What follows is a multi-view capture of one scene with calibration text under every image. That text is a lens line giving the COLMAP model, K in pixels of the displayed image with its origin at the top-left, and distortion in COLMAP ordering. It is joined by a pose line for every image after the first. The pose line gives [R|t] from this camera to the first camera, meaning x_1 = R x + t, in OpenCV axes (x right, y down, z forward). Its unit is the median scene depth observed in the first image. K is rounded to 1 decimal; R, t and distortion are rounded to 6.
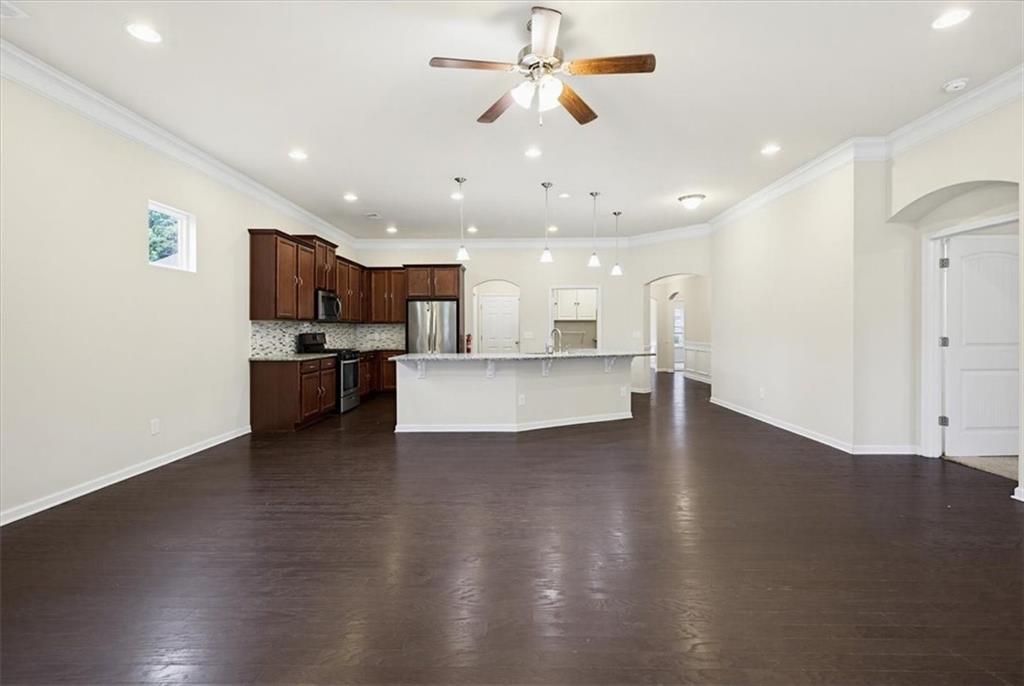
lens RADIAL K [[373.2, 0, 511.0], [0, 373.2, 331.3], [0, 0, 1]] dist [-0.000253, -0.000007]
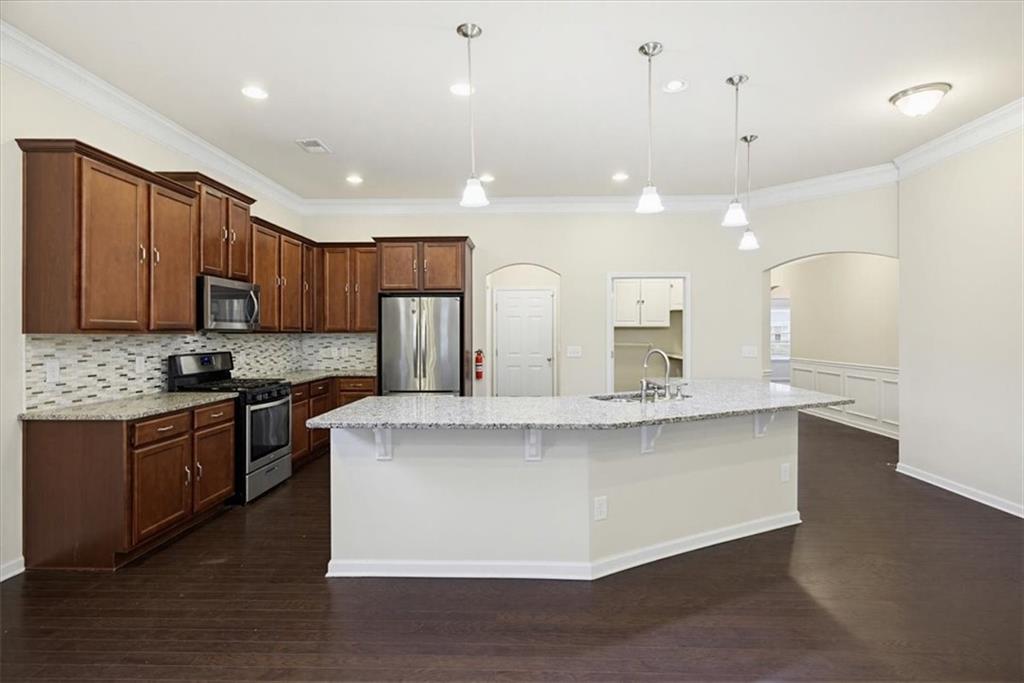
lens RADIAL K [[443.0, 0, 513.1], [0, 443.0, 333.0], [0, 0, 1]] dist [-0.000239, 0.000021]
pose [[0.999676, 0.003031, -0.025253, -0.043656], [-0.003161, 0.999982, -0.005093, -0.019682], [0.025238, 0.005171, 0.999668, 0.300088]]
